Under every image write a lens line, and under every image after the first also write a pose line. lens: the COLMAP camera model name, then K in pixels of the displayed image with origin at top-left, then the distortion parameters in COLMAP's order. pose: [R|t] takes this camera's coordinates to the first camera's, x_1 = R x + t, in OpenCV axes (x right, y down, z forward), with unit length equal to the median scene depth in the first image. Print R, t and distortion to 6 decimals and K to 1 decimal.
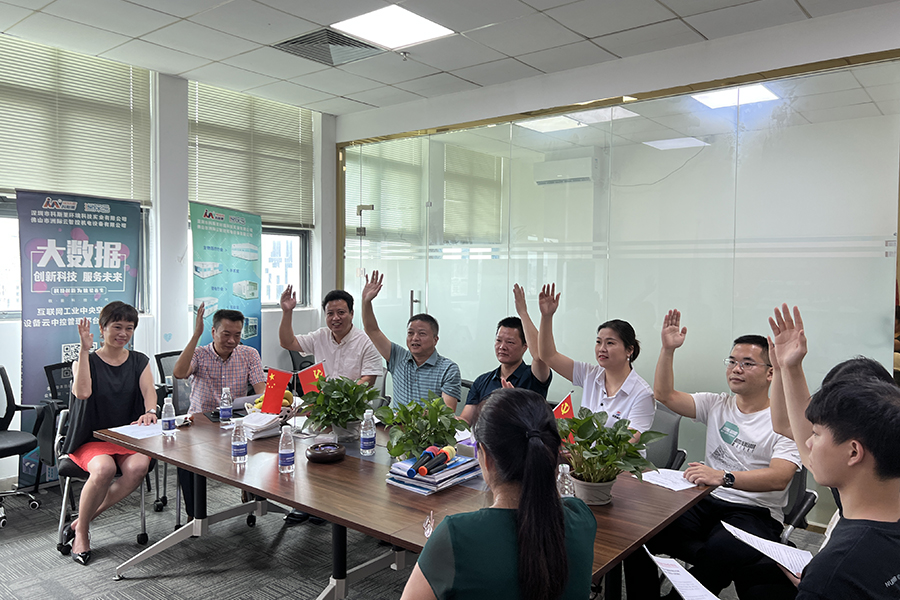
lens RADIAL K [[670.6, 0, 450.0], [0, 670.6, 300.0], [0, 0, 1]] dist [0.007376, 0.002589]
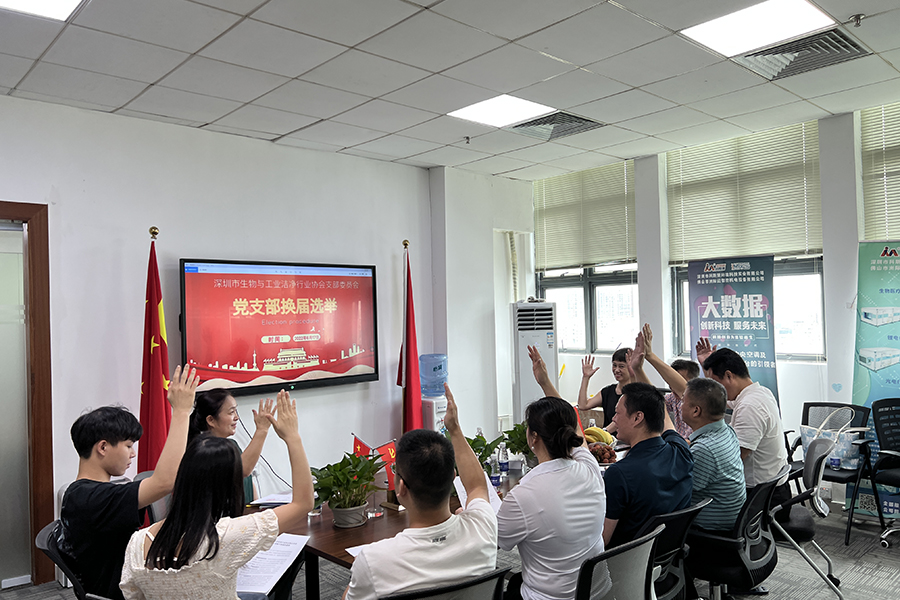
lens RADIAL K [[670.6, 0, 450.0], [0, 670.6, 300.0], [0, 0, 1]] dist [0.007376, 0.002589]
pose [[-0.133955, -0.029130, -0.990559, 0.688982], [-0.015739, 0.999504, -0.027264, -0.039254], [0.990862, 0.011938, -0.134347, 0.661841]]
